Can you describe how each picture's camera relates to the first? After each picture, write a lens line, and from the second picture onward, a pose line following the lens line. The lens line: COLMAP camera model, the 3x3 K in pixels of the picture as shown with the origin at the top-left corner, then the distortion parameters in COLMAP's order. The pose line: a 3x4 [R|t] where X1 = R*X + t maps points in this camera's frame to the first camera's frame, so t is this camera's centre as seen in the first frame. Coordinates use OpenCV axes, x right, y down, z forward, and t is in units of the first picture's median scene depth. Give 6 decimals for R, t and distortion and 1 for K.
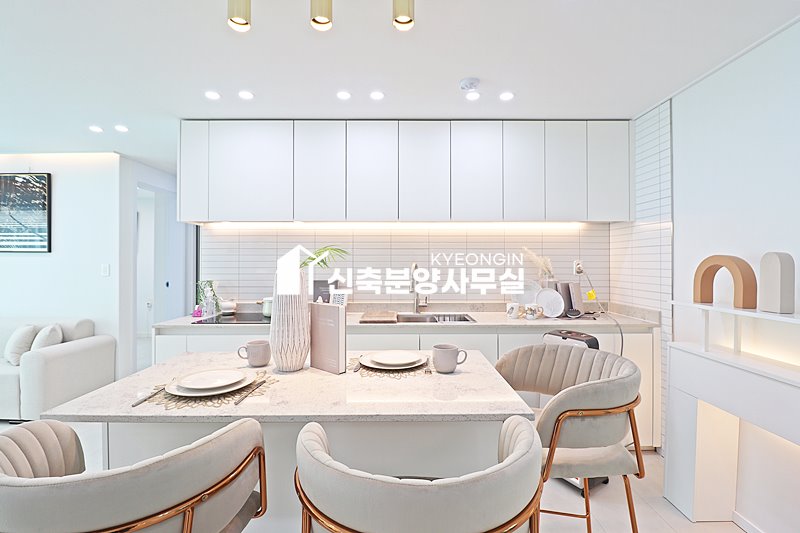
lens RADIAL K [[375.7, 0, 398.5], [0, 375.7, 264.1], [0, 0, 1]] dist [-0.007176, -0.003537]
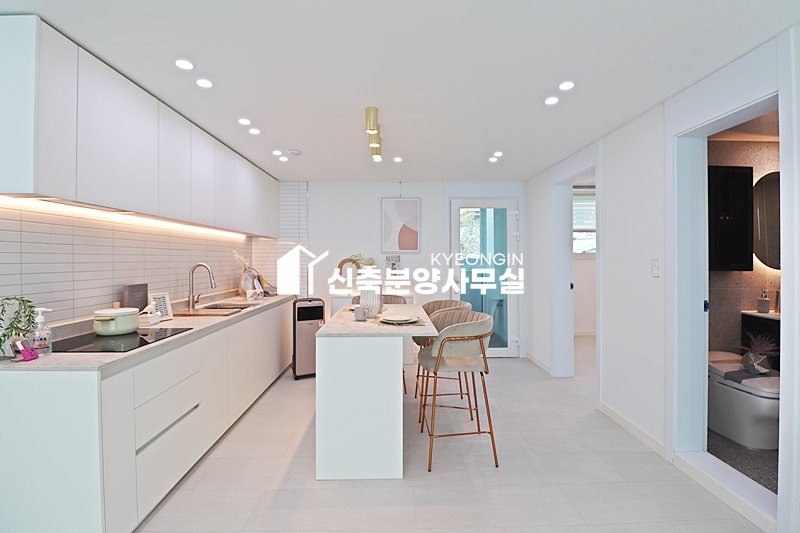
lens RADIAL K [[375.7, 0, 410.5], [0, 375.7, 256.6], [0, 0, 1]] dist [-0.007176, -0.003537]
pose [[-0.049393, 0.003621, 0.998773, -0.987274], [0.001037, 0.999993, -0.003575, -0.014949], [-0.998779, 0.000860, -0.049397, 0.375900]]
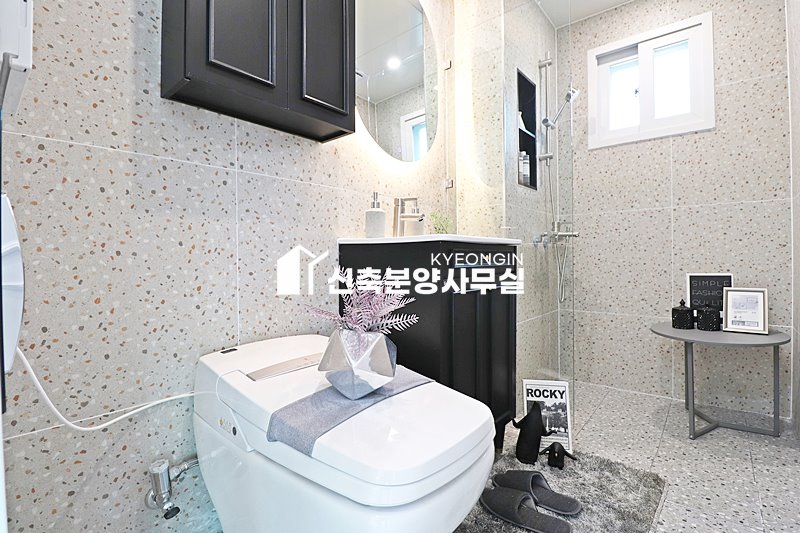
lens RADIAL K [[375.7, 0, 399.0], [0, 375.7, 261.2], [0, 0, 1]] dist [-0.007176, -0.003537]
pose [[-0.769771, 0.004858, 0.638302, -0.398340], [0.007414, 0.999972, 0.001331, 0.148846], [-0.638277, 0.005756, -0.769785, -0.236112]]
